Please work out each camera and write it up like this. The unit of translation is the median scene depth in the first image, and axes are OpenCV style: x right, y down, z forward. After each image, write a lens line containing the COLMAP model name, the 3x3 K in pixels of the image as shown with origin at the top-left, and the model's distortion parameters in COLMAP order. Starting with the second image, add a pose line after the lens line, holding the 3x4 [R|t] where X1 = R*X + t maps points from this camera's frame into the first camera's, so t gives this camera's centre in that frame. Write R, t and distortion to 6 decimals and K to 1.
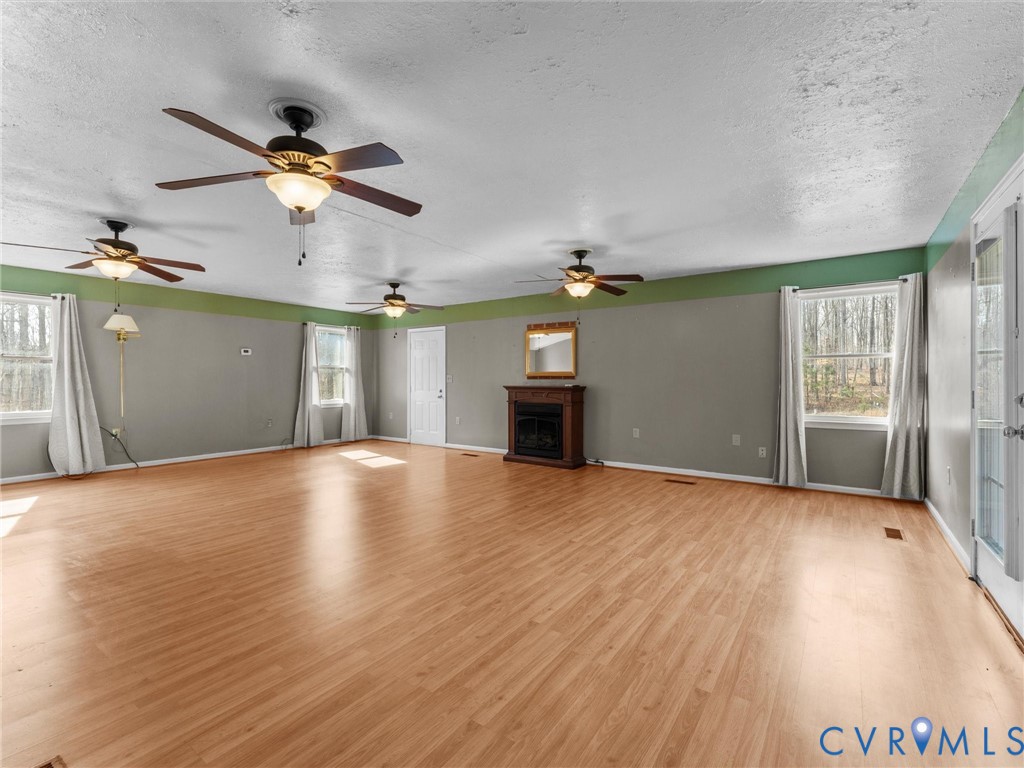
lens RADIAL K [[474.4, 0, 508.5], [0, 474.4, 385.0], [0, 0, 1]] dist [-0.006222, 0.000003]
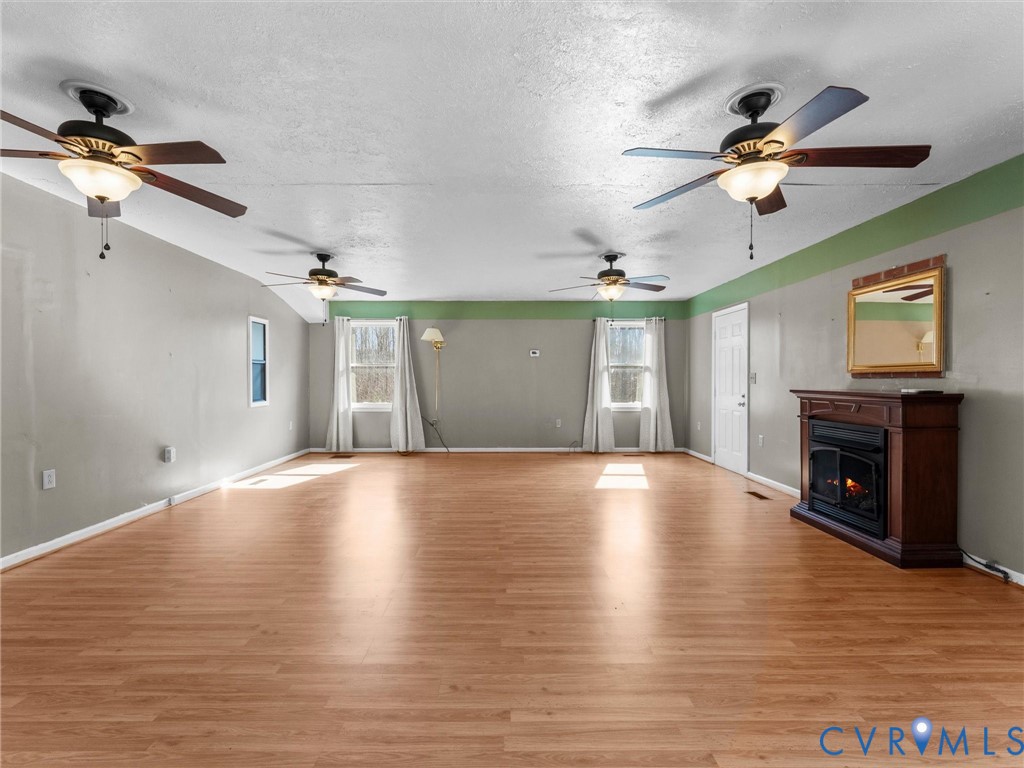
lens RADIAL K [[474.4, 0, 512.2], [0, 474.4, 382.2], [0, 0, 1]] dist [-0.006222, 0.000003]
pose [[0.583271, 0.002141, -0.812275, 0.211480], [-0.008743, 0.999955, -0.003643, -0.001899], [0.812231, 0.009226, 0.583263, 0.291793]]
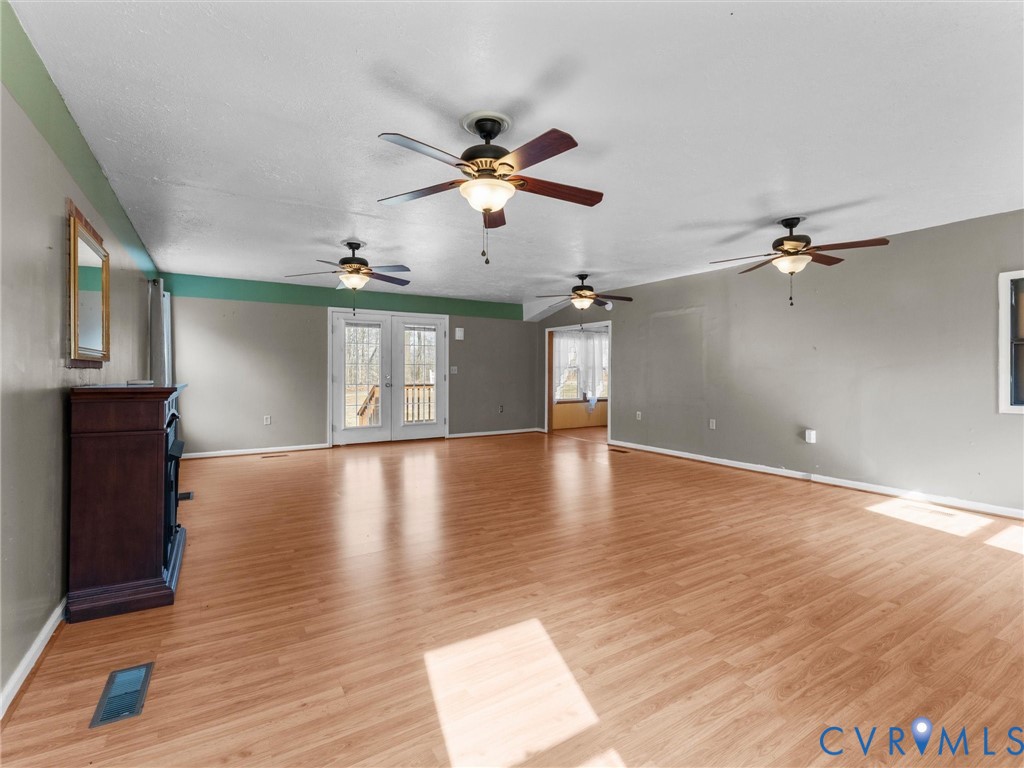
lens RADIAL K [[474.4, 0, 514.9], [0, 474.4, 377.8], [0, 0, 1]] dist [-0.006222, 0.000003]
pose [[0.926196, 0.000679, -0.377041, 0.091873], [0.001144, 0.999989, 0.004613, -0.001303], [0.377040, -0.004704, 0.926185, 0.128998]]
